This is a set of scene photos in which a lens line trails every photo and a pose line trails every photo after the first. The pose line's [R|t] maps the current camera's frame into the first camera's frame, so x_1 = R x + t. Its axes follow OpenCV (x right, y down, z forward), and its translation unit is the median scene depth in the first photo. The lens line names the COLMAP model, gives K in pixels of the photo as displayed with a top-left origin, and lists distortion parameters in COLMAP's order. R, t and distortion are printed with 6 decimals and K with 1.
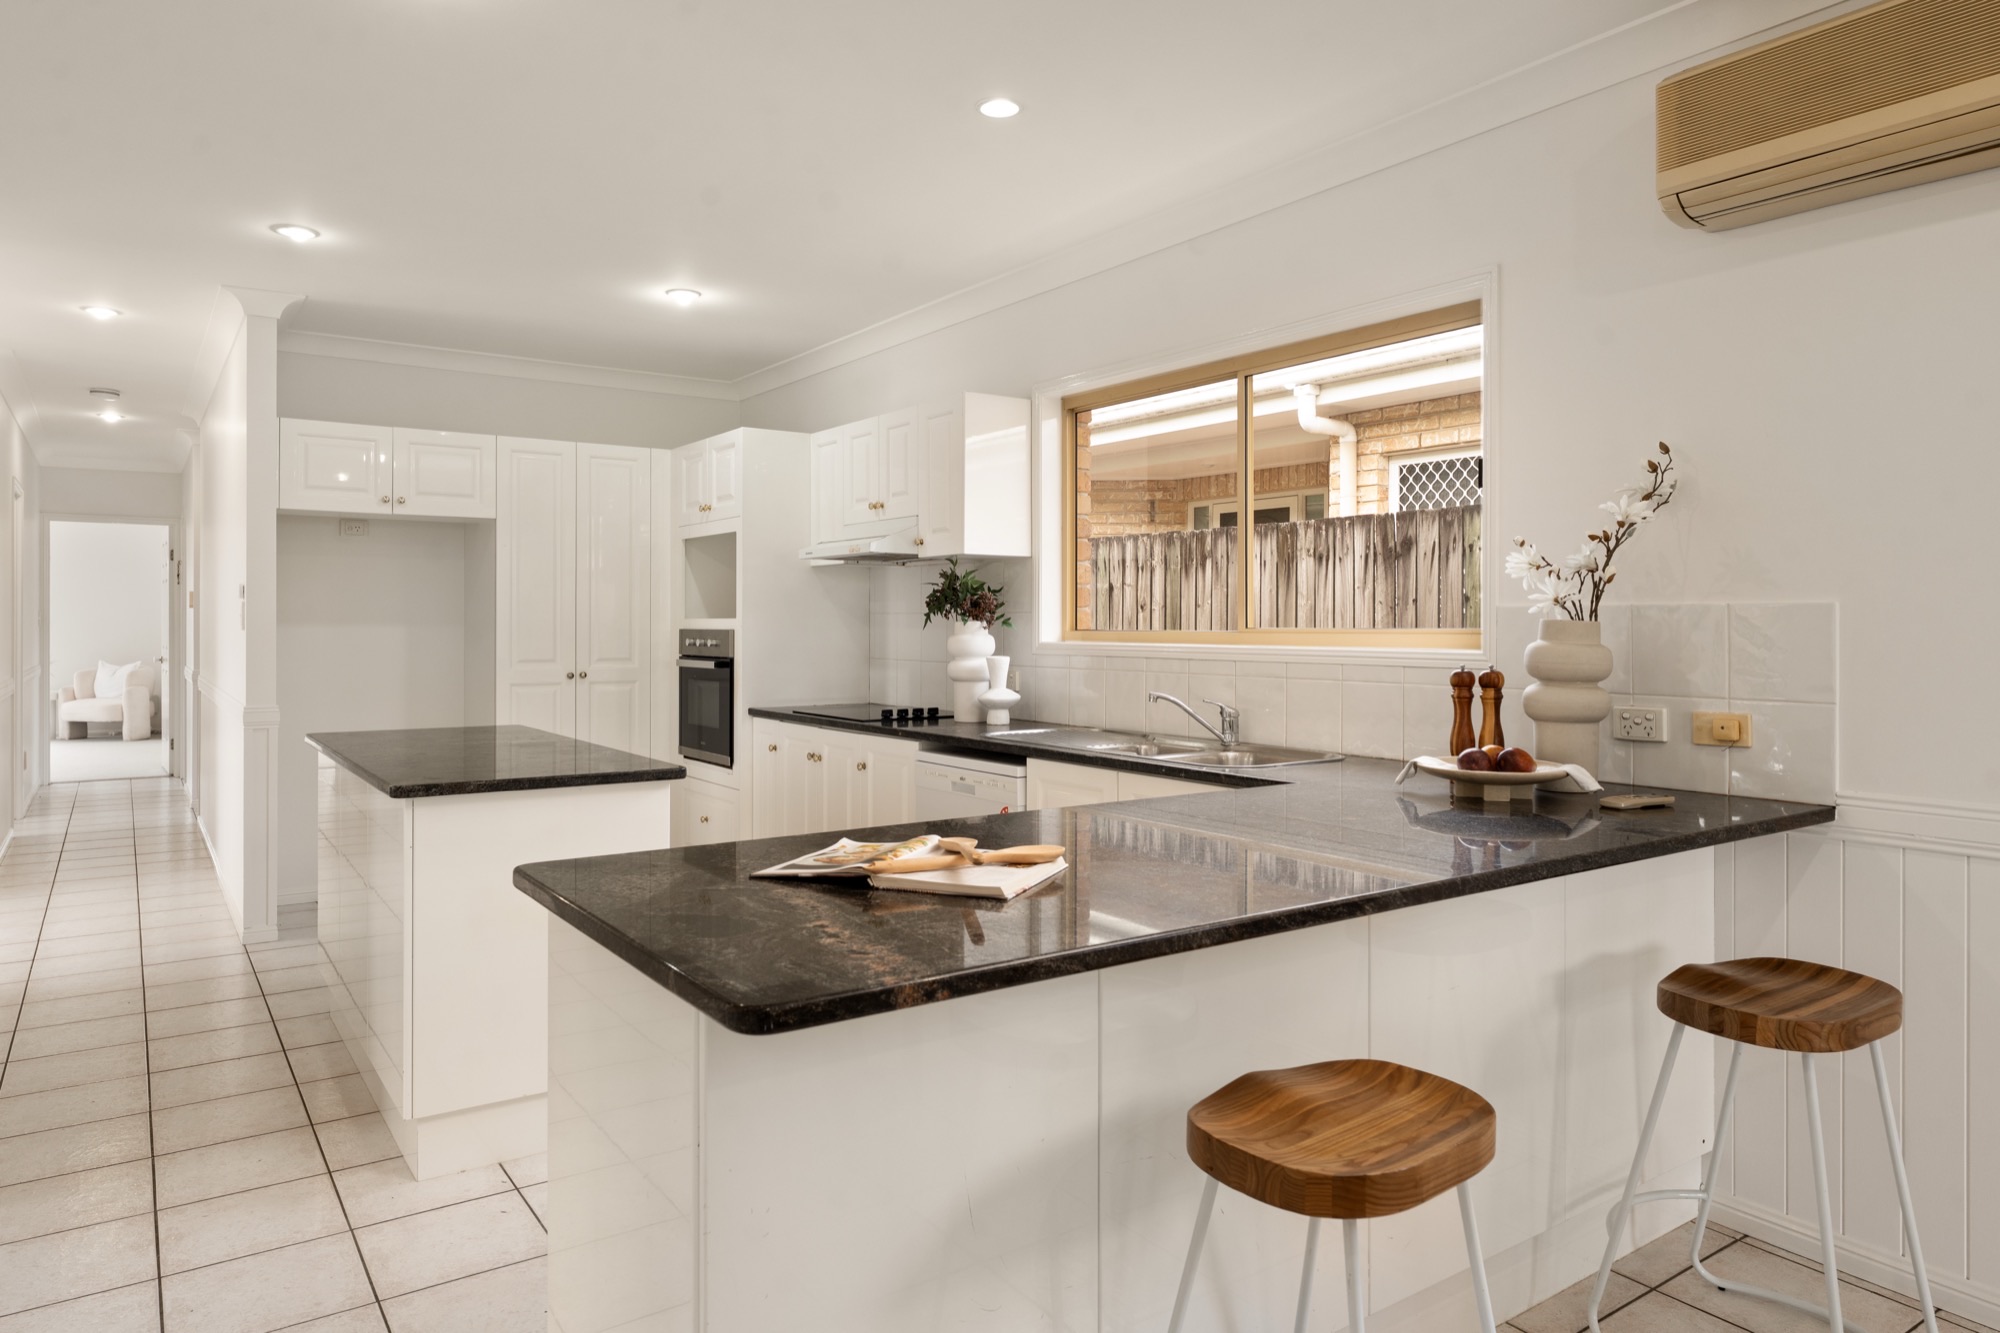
lens RADIAL K [[1244.1, 0, 983.2], [0, 1244.1, 609.3], [0, 0, 1]] dist [0.001507, 0.003585]
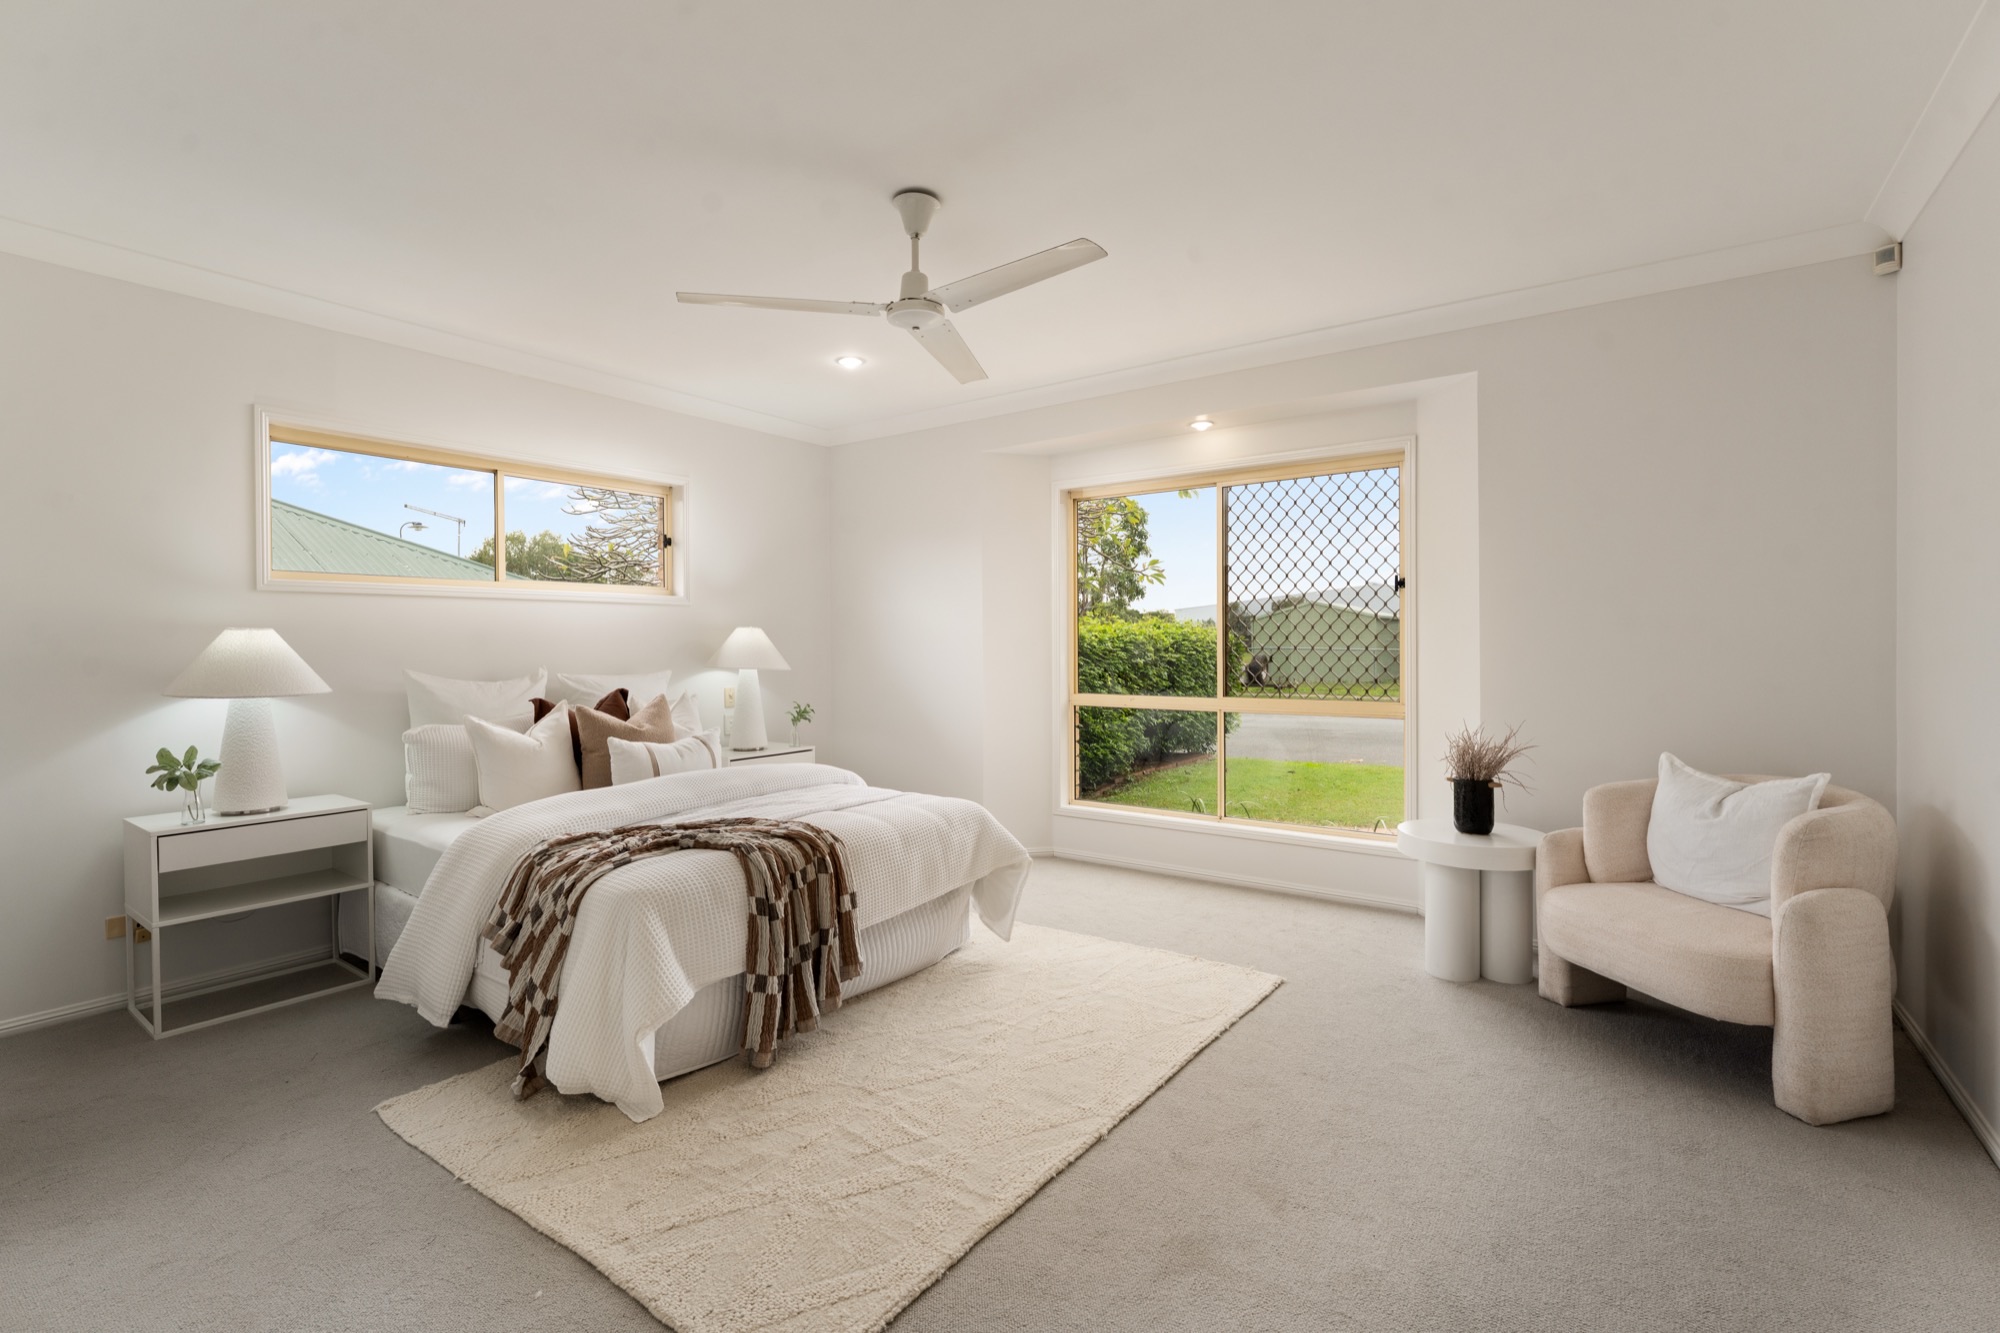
lens RADIAL K [[908.1, 0, 998.6], [0, 908.1, 657.9], [0, 0, 1]] dist [0.001632, 0.000191]
pose [[0.343005, -0.001329, -0.939333, -1.376236], [0.013132, 0.999908, 0.003380, 0.036368], [0.939242, -0.013495, 0.342991, 1.908318]]
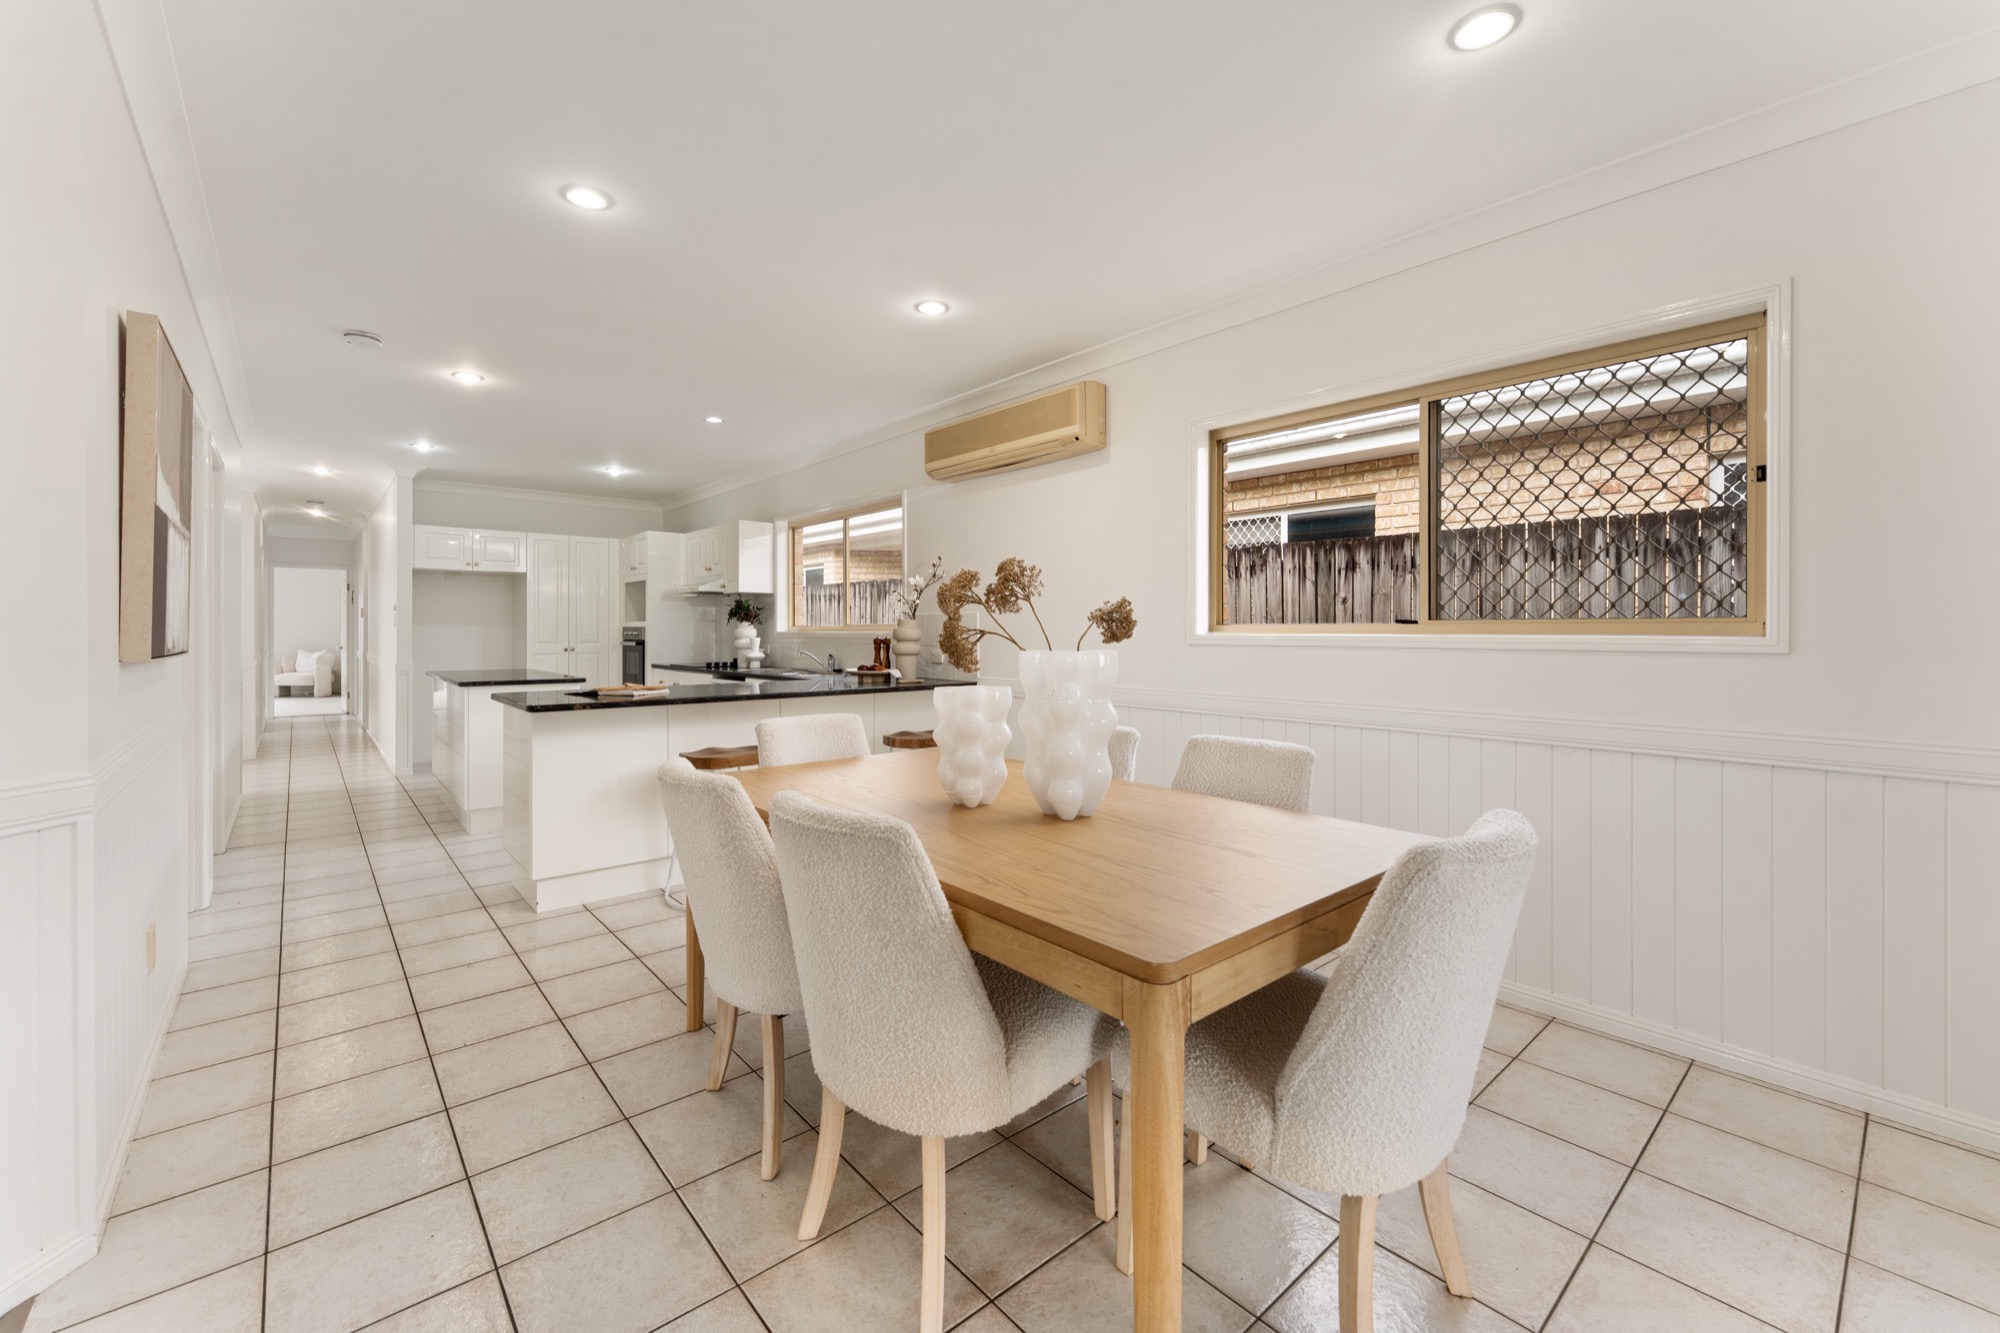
lens RADIAL K [[817.2, 0, 993.5], [0, 817.2, 621.8], [0, 0, 1]] dist [0.003070, -0.000156]
pose [[0.994860, 0.001200, 0.101255, 0.252154], [-0.001206, 0.999999, -0.000002, 0.007363], [-0.101255, -0.000120, 0.994860, -0.444907]]
